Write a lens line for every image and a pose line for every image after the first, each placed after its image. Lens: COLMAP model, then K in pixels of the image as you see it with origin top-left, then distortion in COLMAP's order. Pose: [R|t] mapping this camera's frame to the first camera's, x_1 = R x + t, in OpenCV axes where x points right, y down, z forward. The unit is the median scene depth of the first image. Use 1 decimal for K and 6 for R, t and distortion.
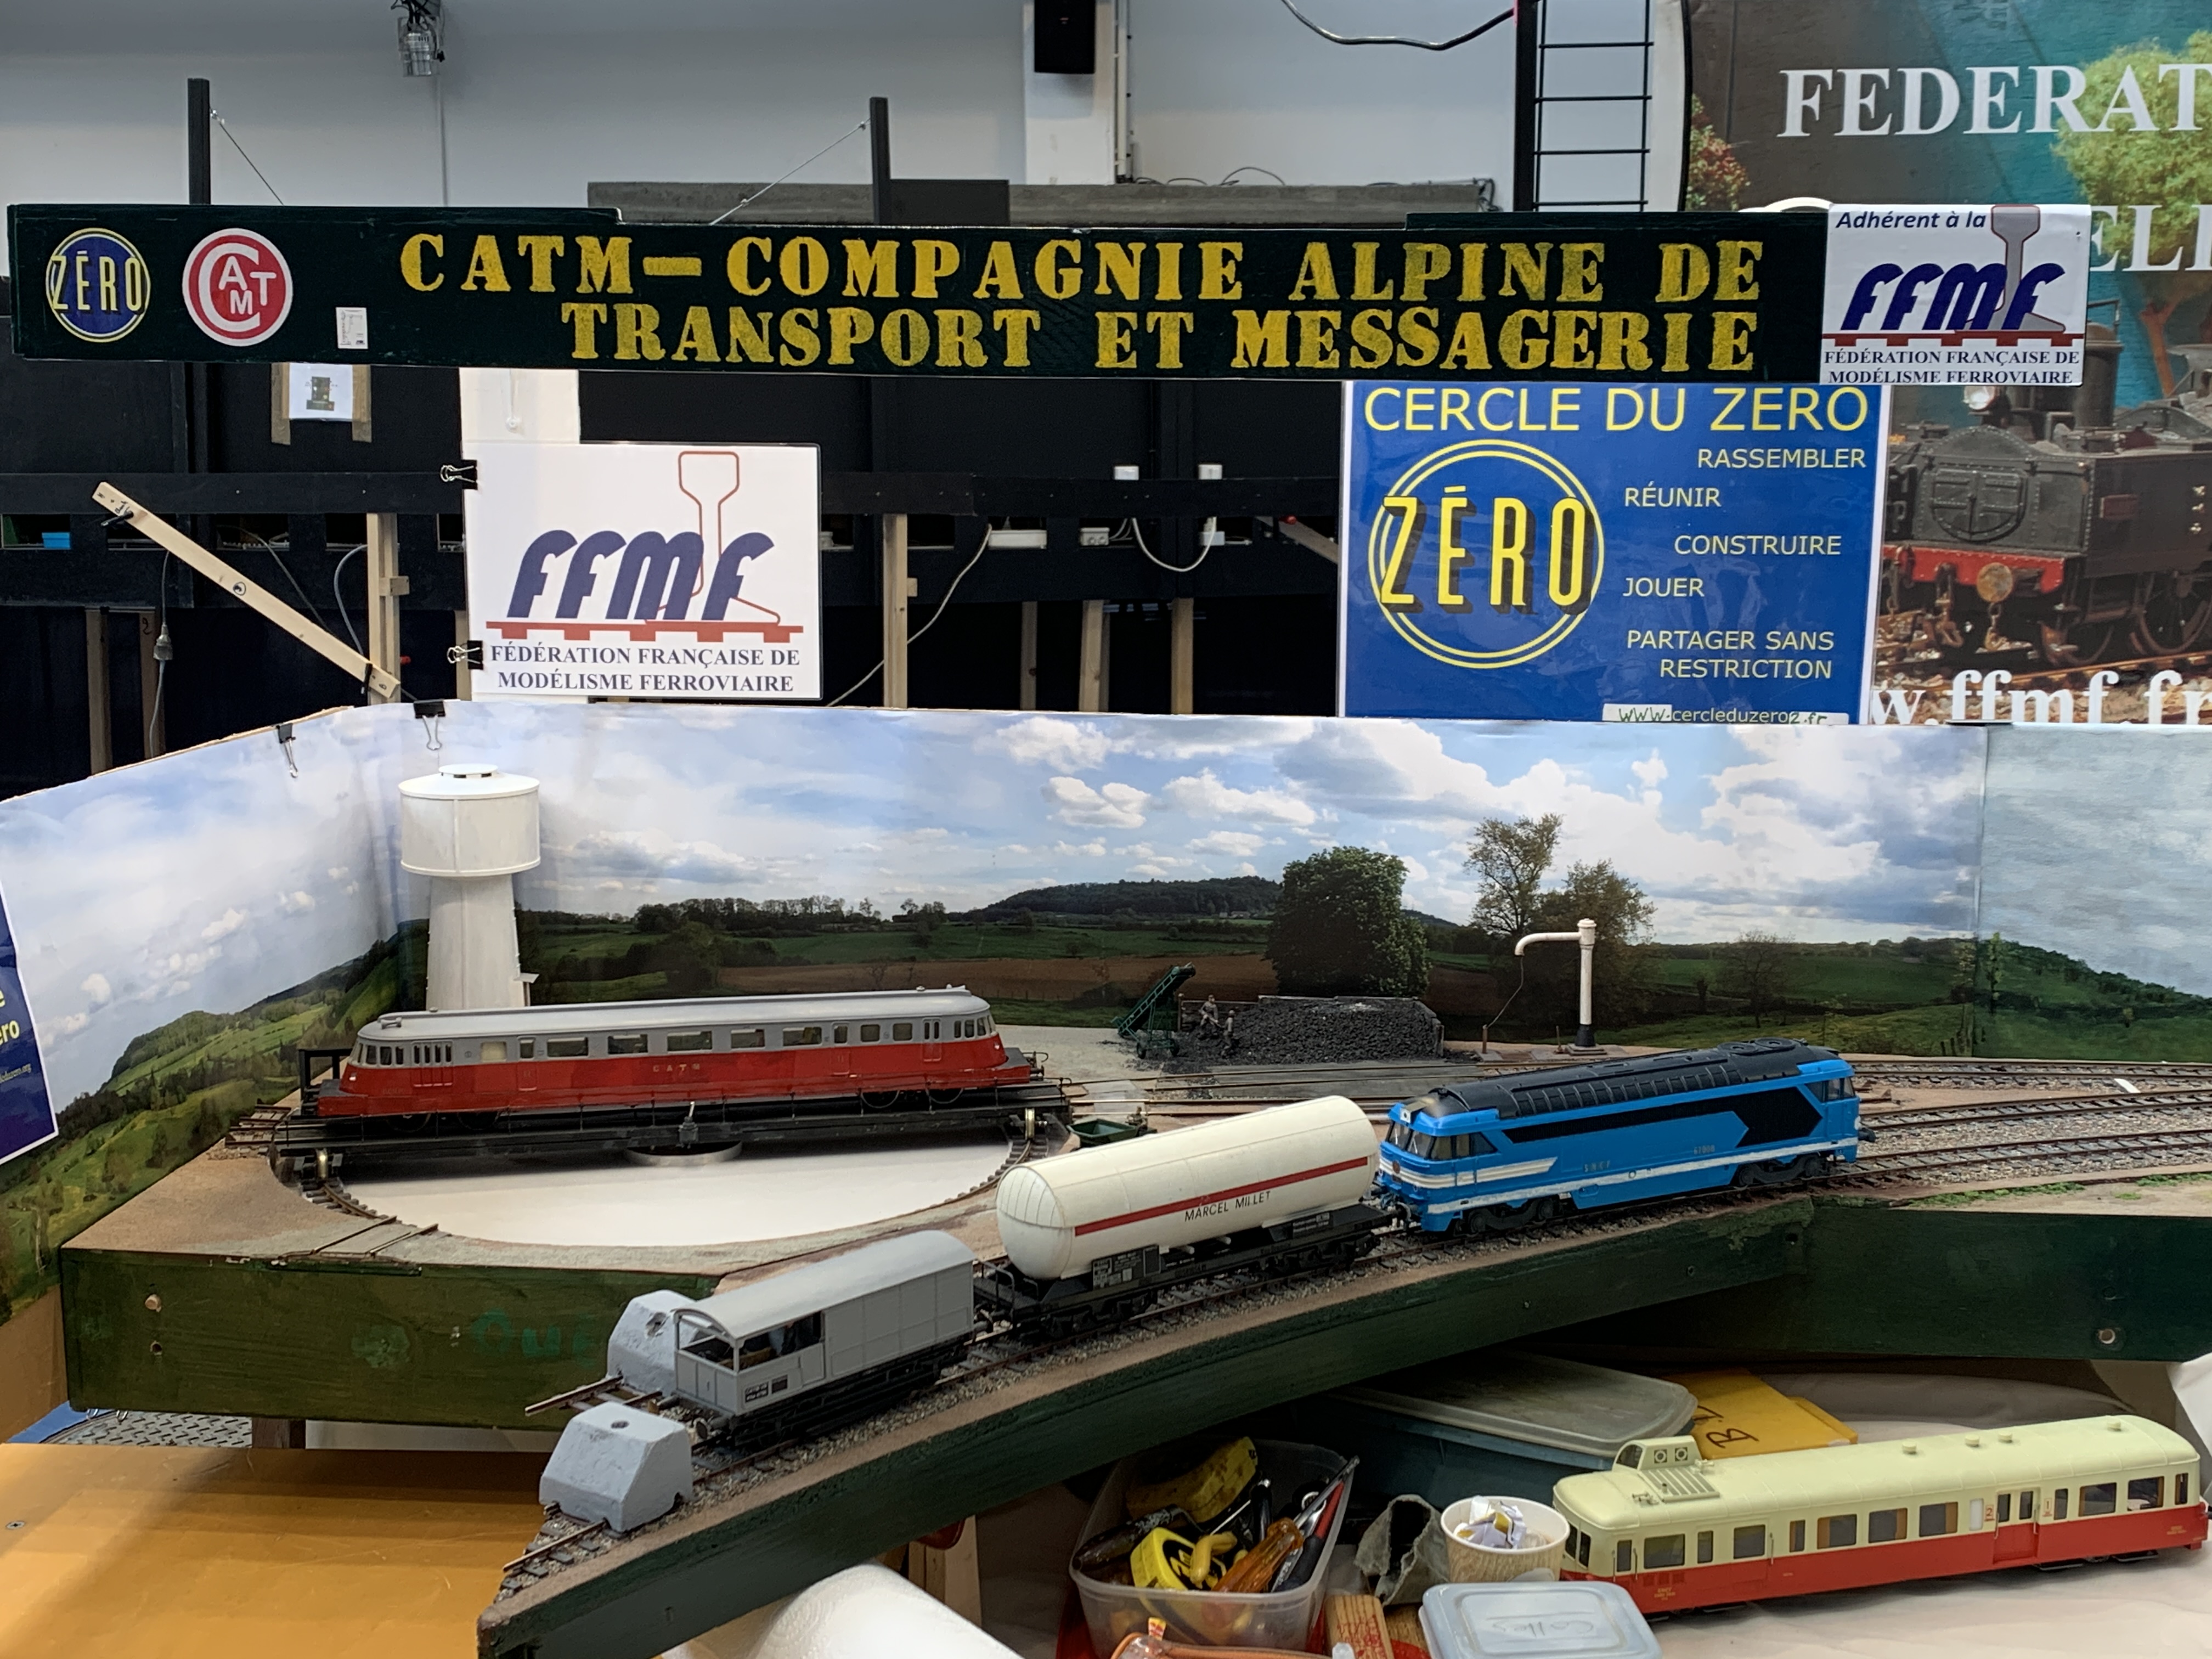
lens RADIAL K [[2673.4, 0, 1105.1], [0, 2673.4, 827.2], [0, 0, 1]] dist [0.003024, 0.000000]
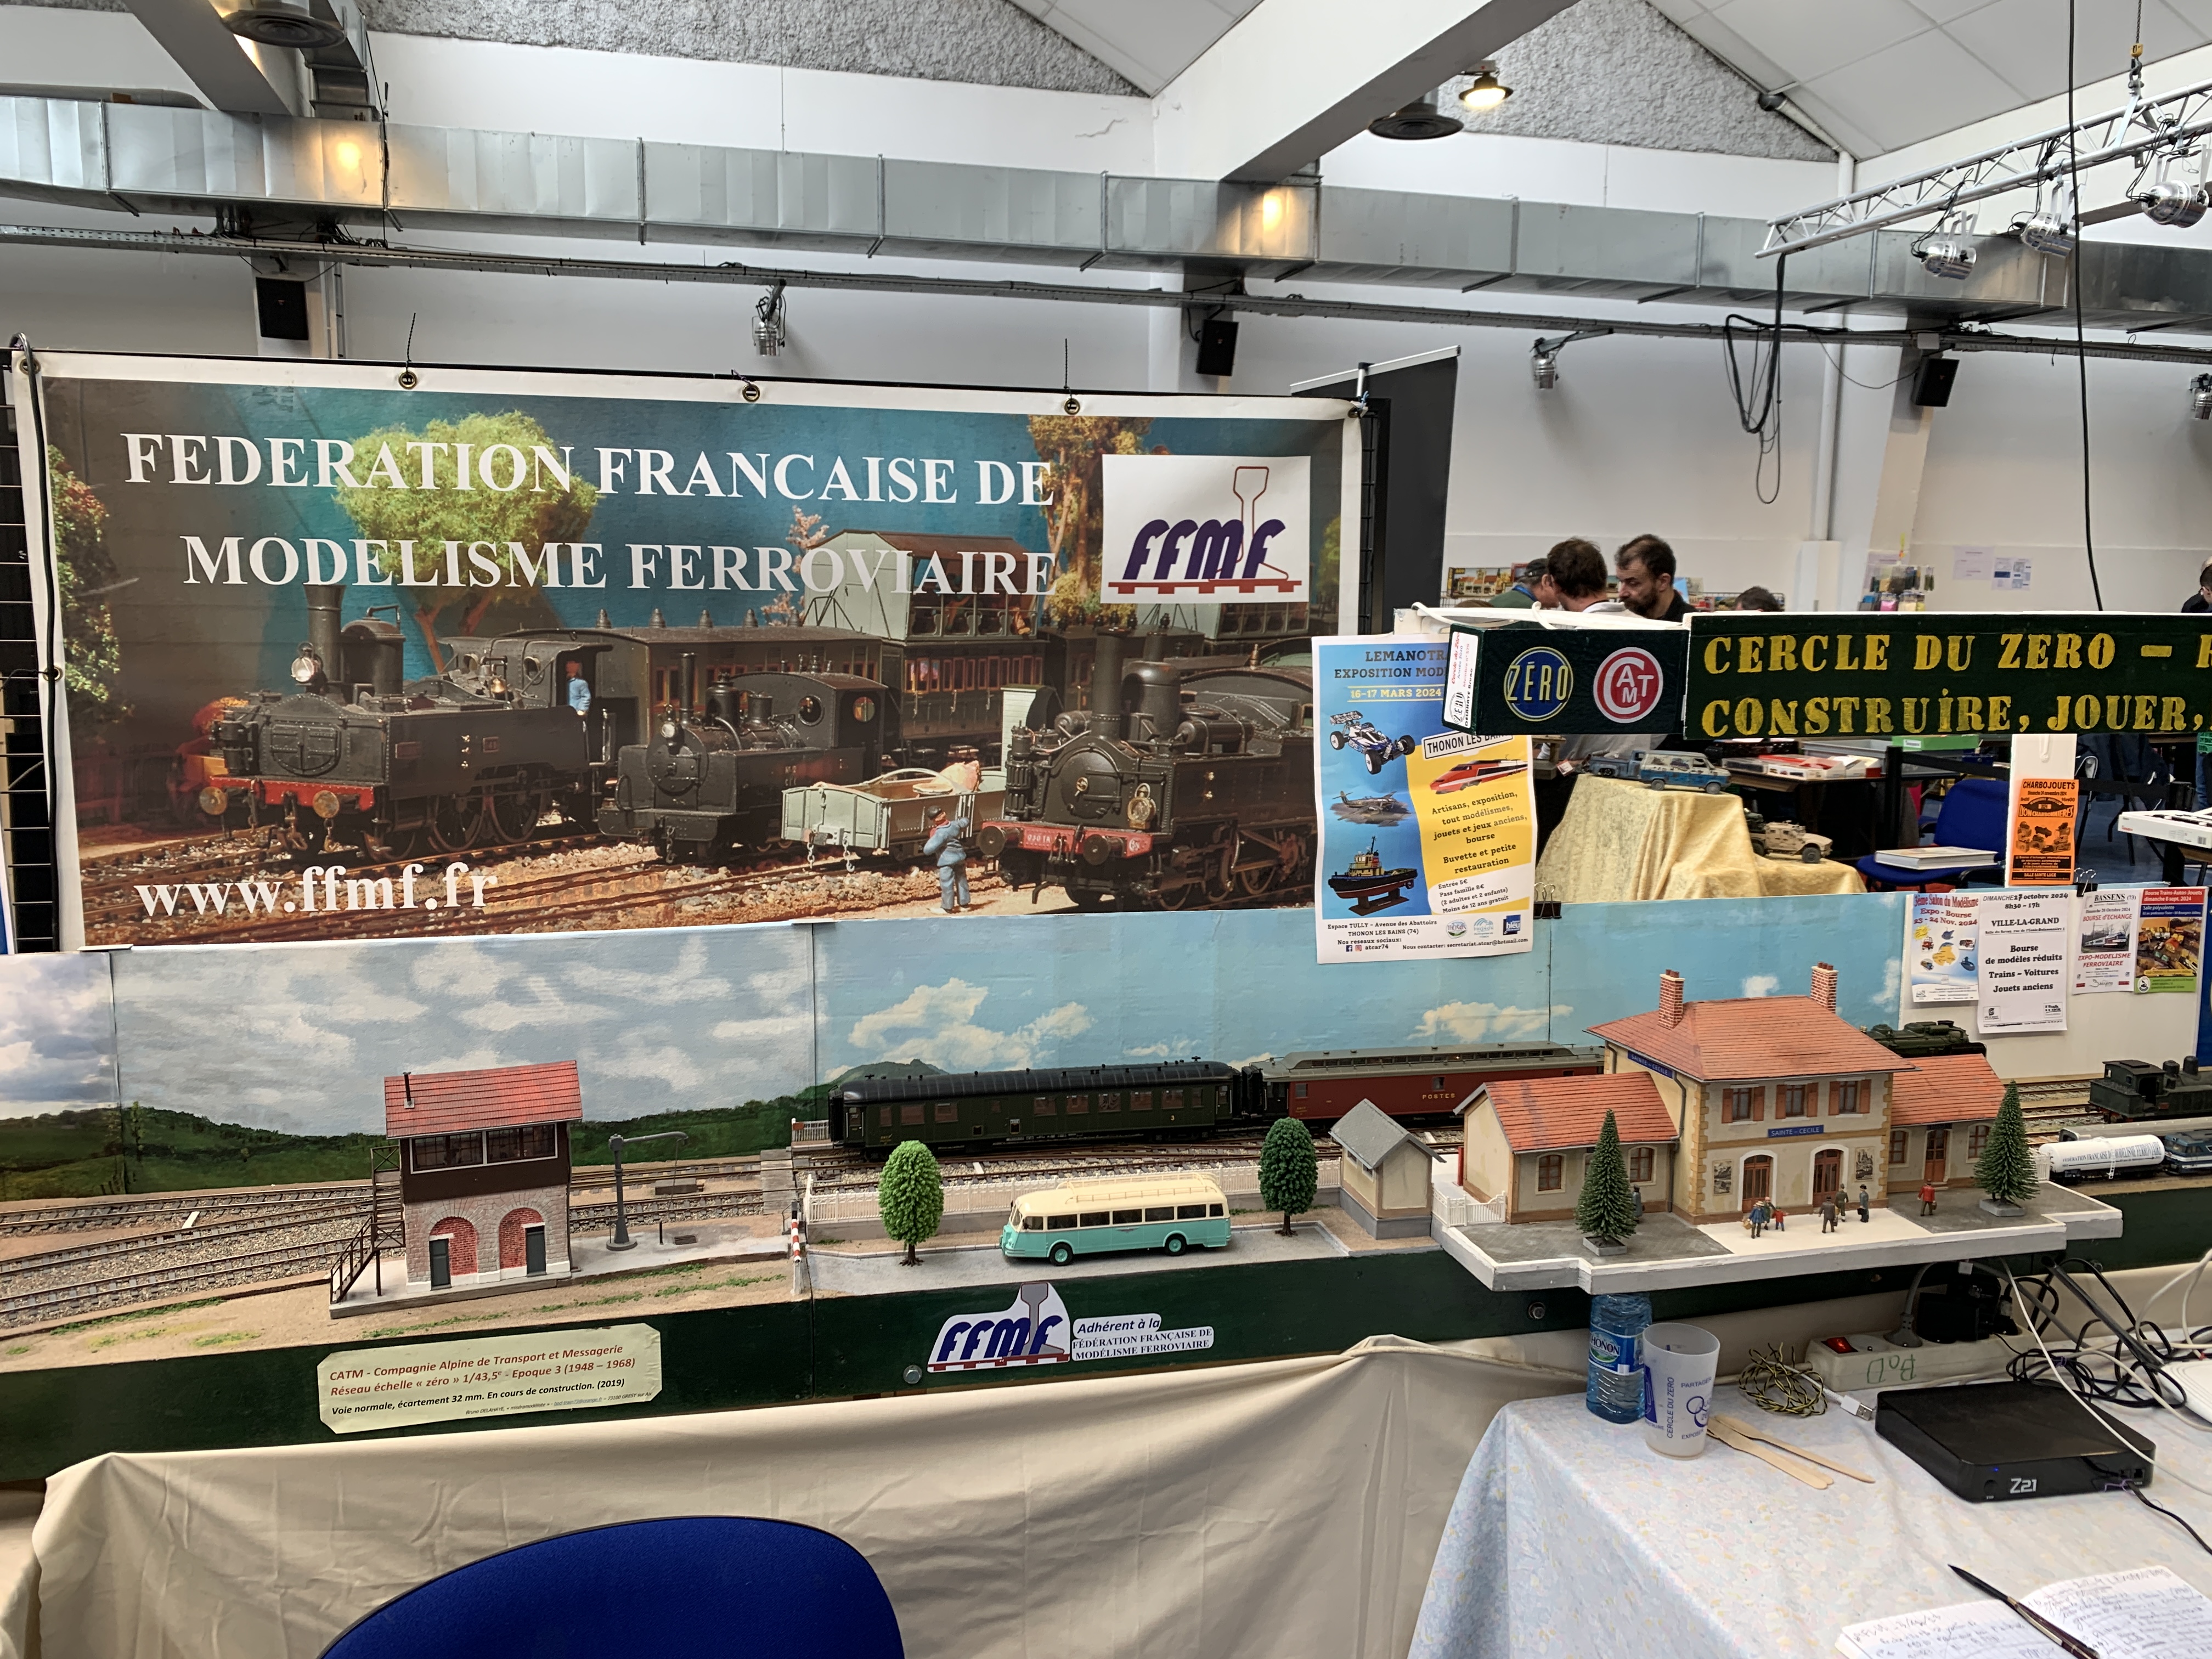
lens RADIAL K [[1690.0, 0, 1102.8], [0, 1690.0, 829.1], [0, 0, 1]] dist [0.002962, 0.007891]
pose [[0.945437, -0.036756, 0.323725, 0.439520], [0.034899, 0.999324, 0.011541, -0.076198], [-0.323931, 0.000386, 0.946081, 0.029728]]
